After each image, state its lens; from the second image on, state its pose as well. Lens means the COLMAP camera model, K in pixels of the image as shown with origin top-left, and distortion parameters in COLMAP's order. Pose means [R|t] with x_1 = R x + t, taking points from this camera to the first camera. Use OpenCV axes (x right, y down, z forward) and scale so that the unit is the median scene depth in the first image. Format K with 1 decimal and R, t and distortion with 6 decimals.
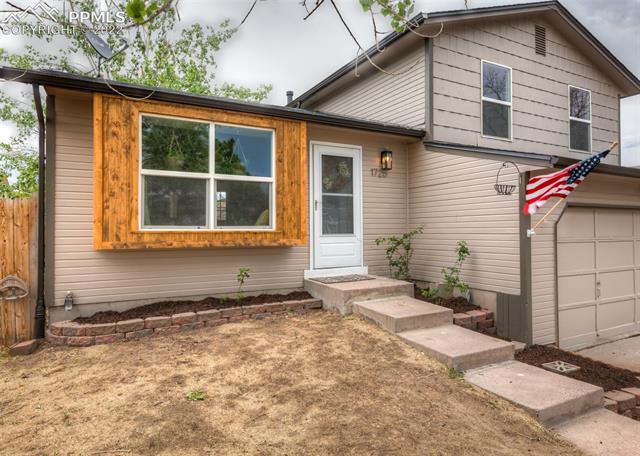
lens RADIAL K [[402.0, 0, 321.4], [0, 402.0, 227.2], [0, 0, 1]] dist [-0.000261, 0.006015]
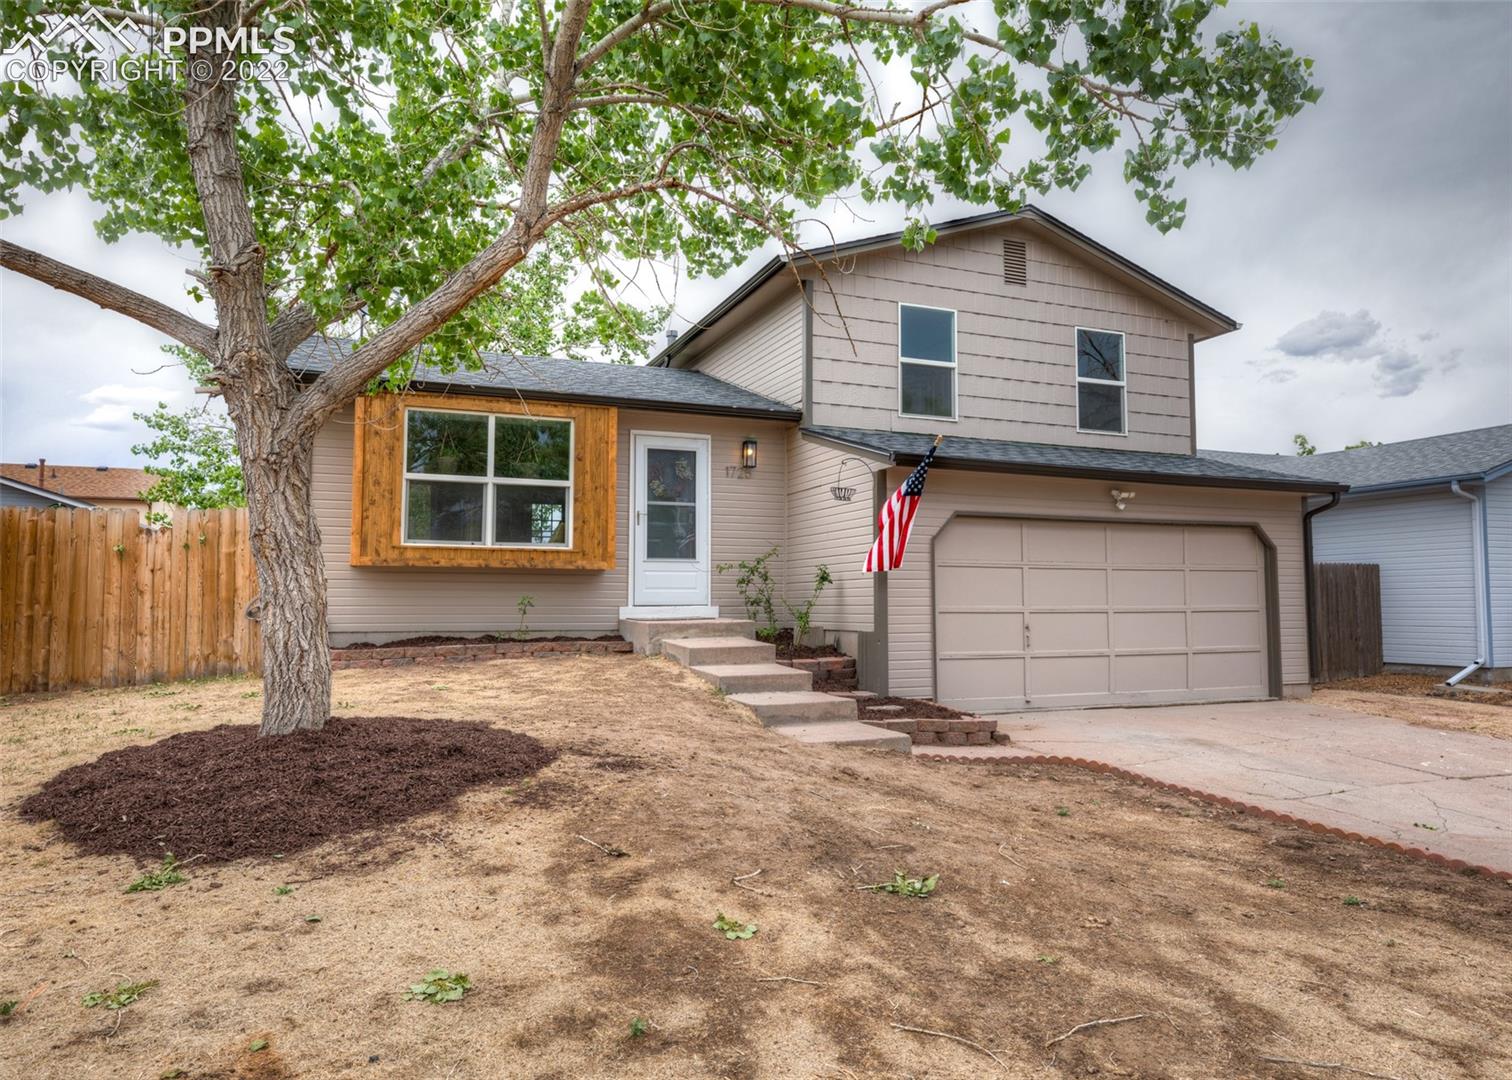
lens RADIAL K [[1011.0, 0, 754.6], [0, 1011.0, 542.7], [0, 0, 1]] dist [-0.009330, -0.000846]
pose [[0.992495, -0.001868, -0.122271, 0.452472], [-0.005037, 0.998410, -0.056146, 0.098793], [0.122181, 0.056340, 0.990907, -0.844997]]
